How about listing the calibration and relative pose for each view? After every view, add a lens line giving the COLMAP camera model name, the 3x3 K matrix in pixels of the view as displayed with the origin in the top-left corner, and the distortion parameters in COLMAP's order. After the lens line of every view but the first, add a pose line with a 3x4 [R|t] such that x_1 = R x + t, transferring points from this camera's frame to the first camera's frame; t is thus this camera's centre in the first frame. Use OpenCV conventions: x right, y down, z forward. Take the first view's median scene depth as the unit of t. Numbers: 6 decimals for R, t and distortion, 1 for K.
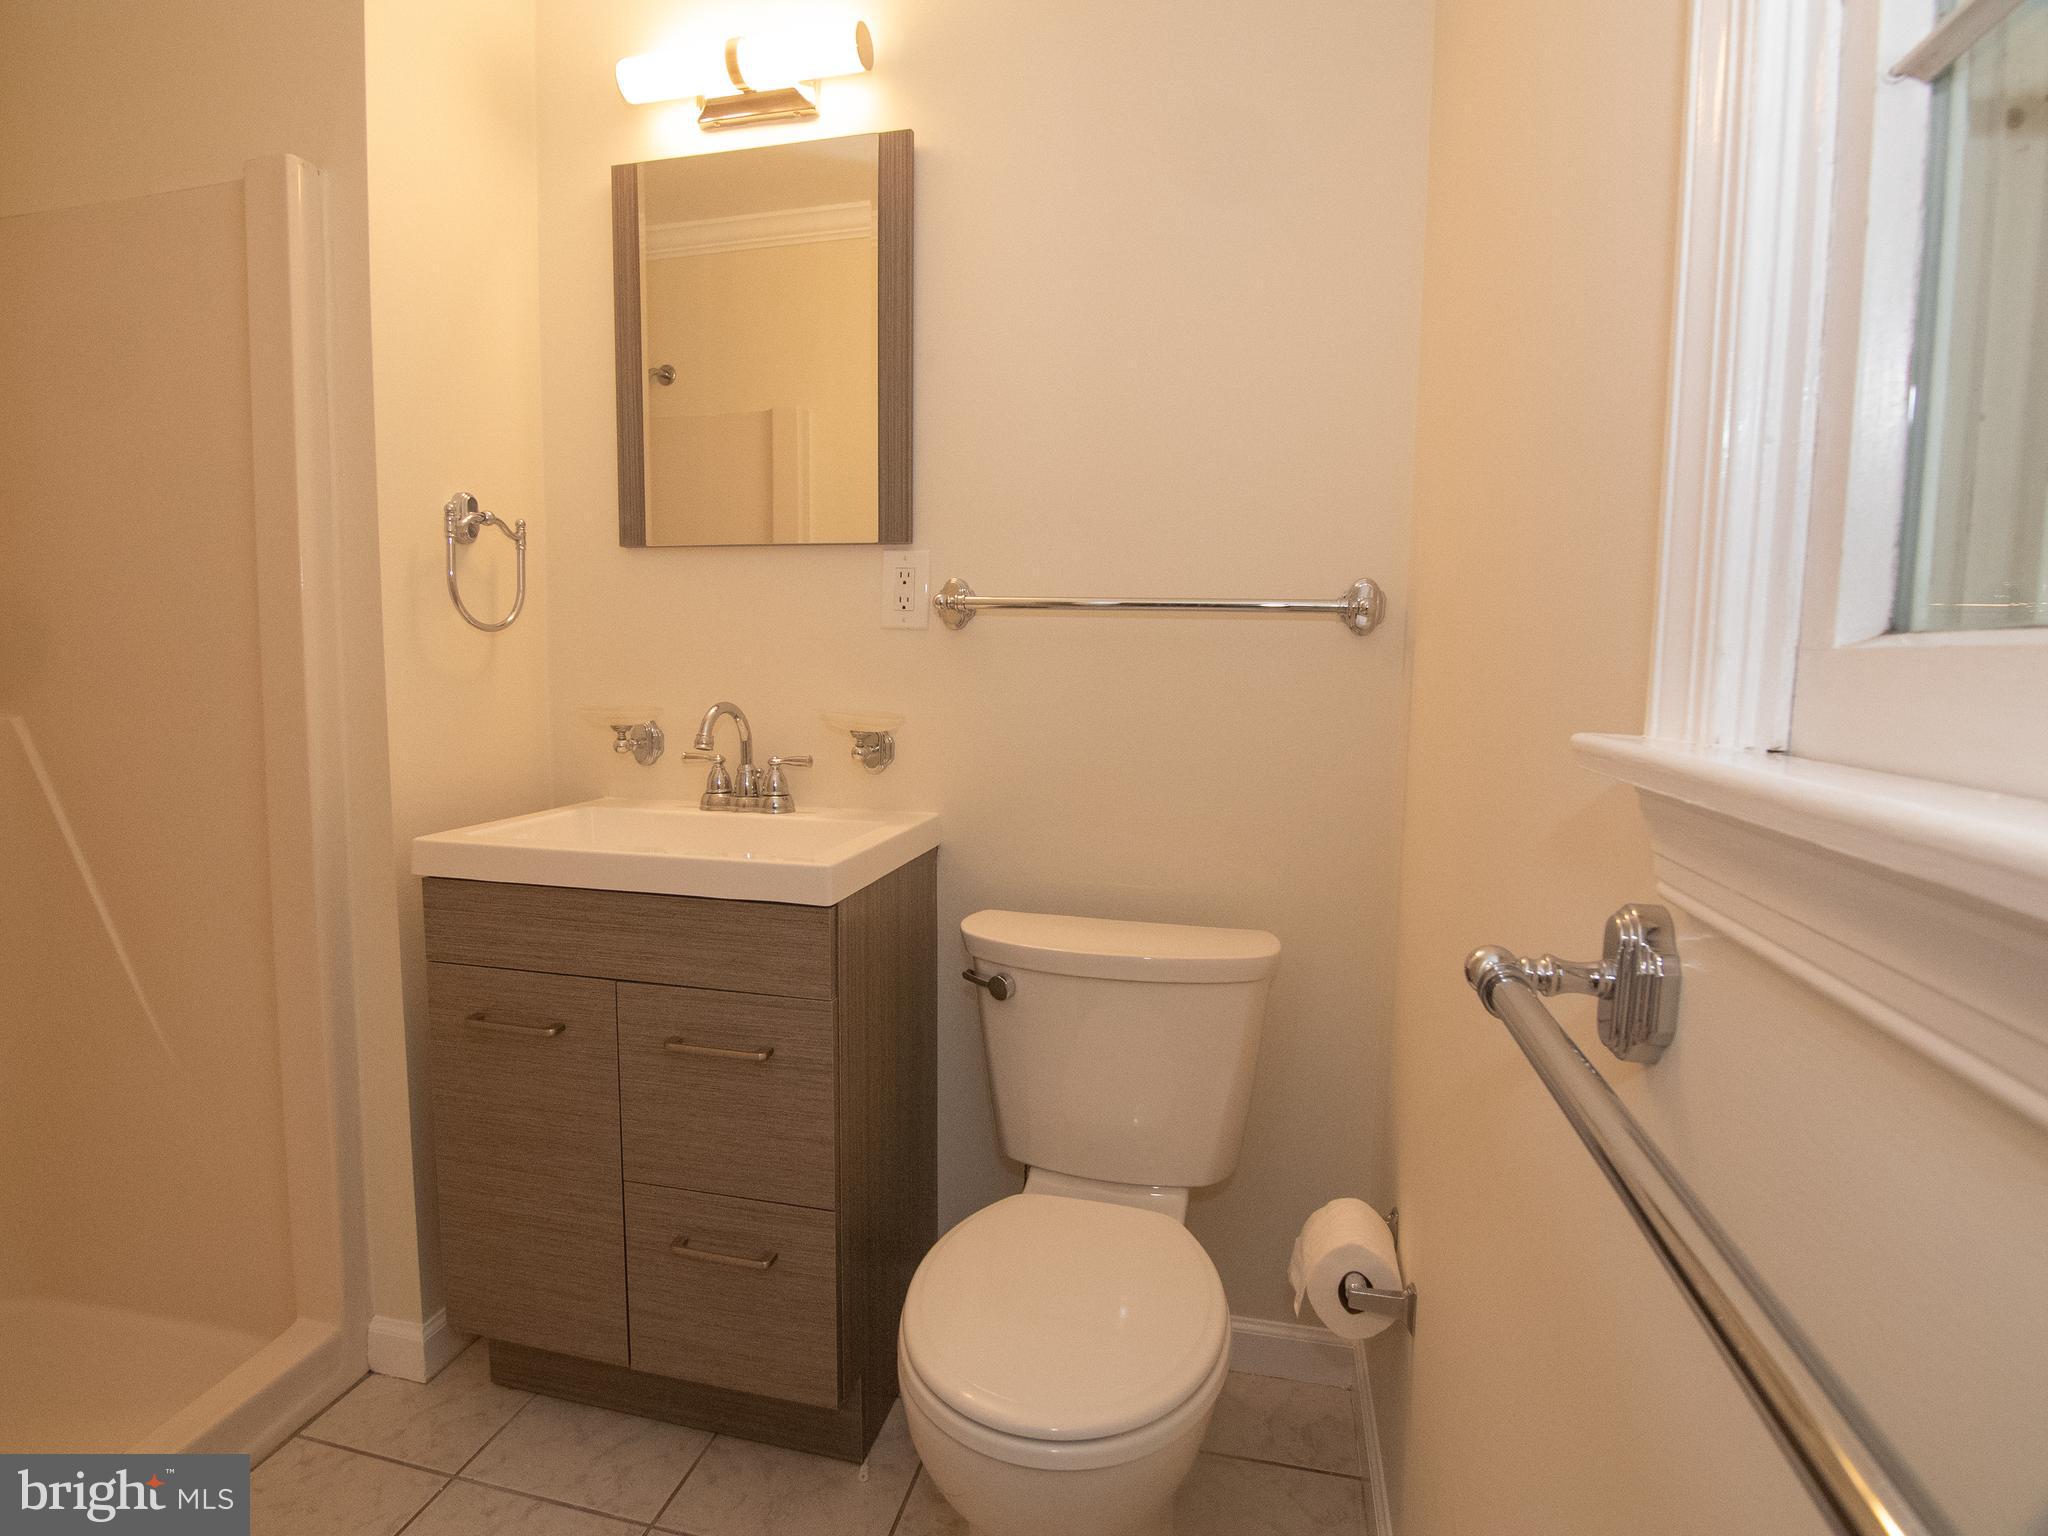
lens RADIAL K [[993.9, 0, 1019.1], [0, 993.9, 761.2], [0, 0, 1]] dist [-0.019273, -0.004830]
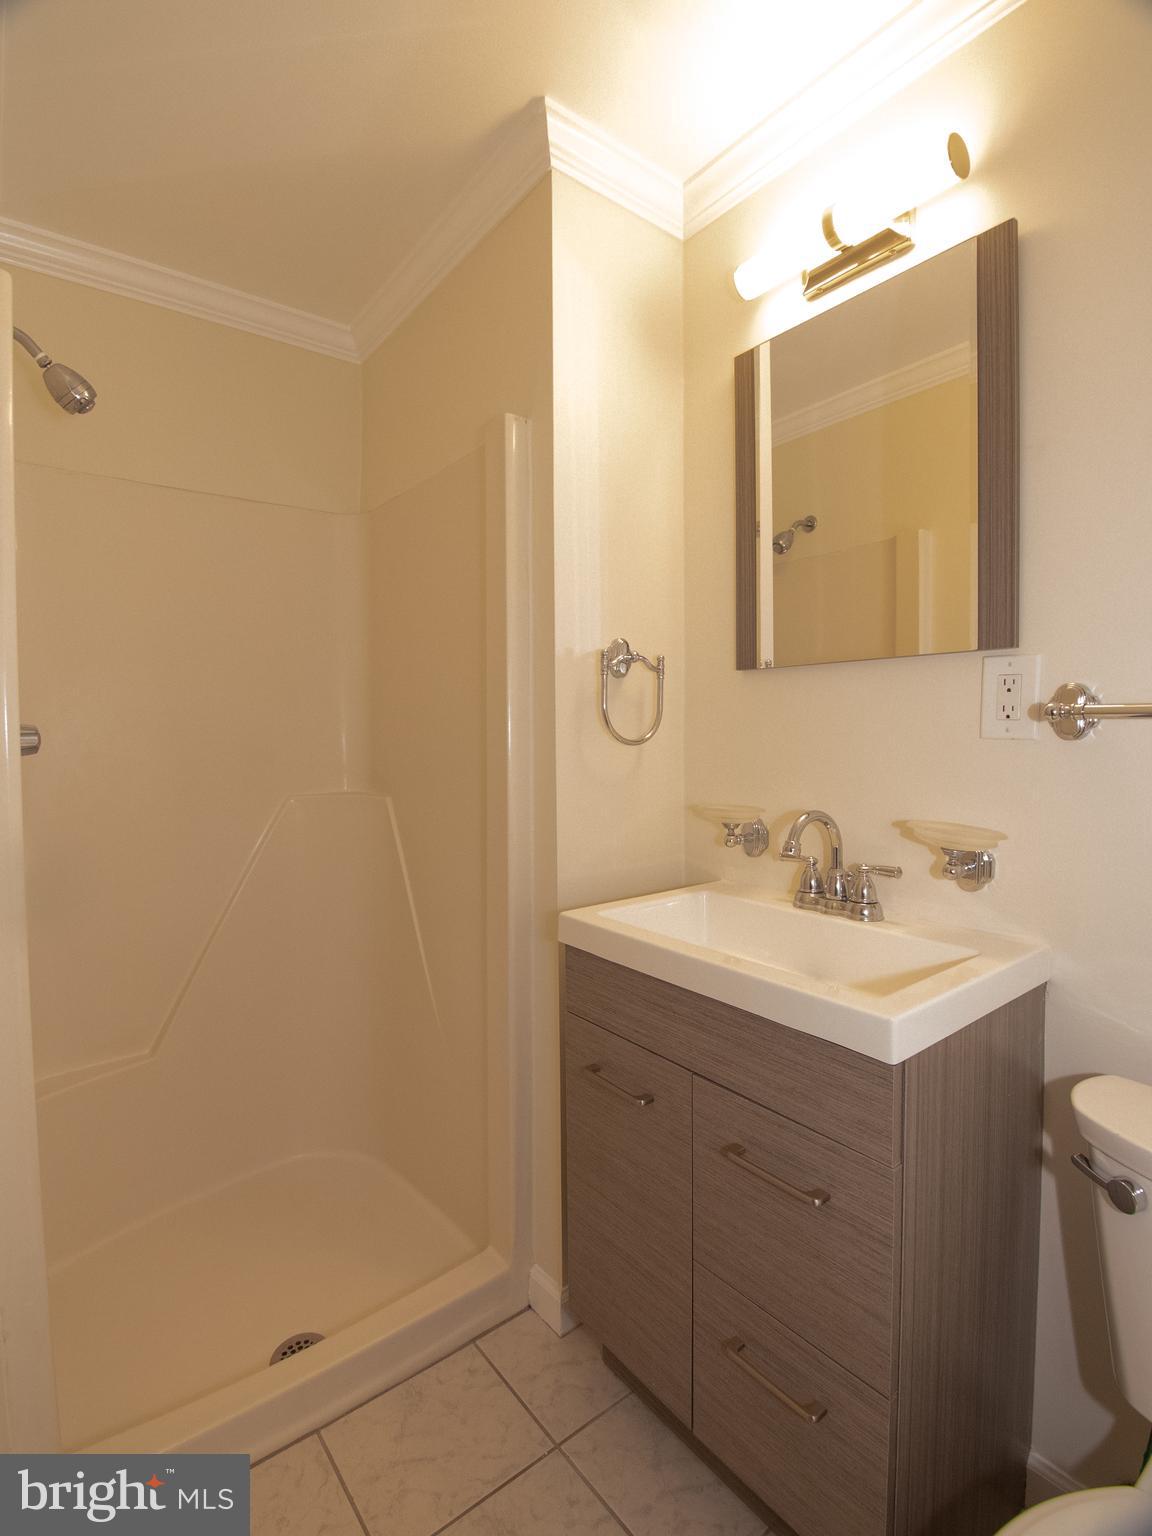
lens RADIAL K [[745.4, 0, 576.1], [0, 745.4, 758.9], [0, 0, 1]] dist [-0.019273, -0.004830]
pose [[0.782013, 0.003260, -0.623254, 0.000109], [-0.047221, 0.997422, -0.054033, -0.060042], [0.621471, 0.071686, 0.780151, 0.215920]]
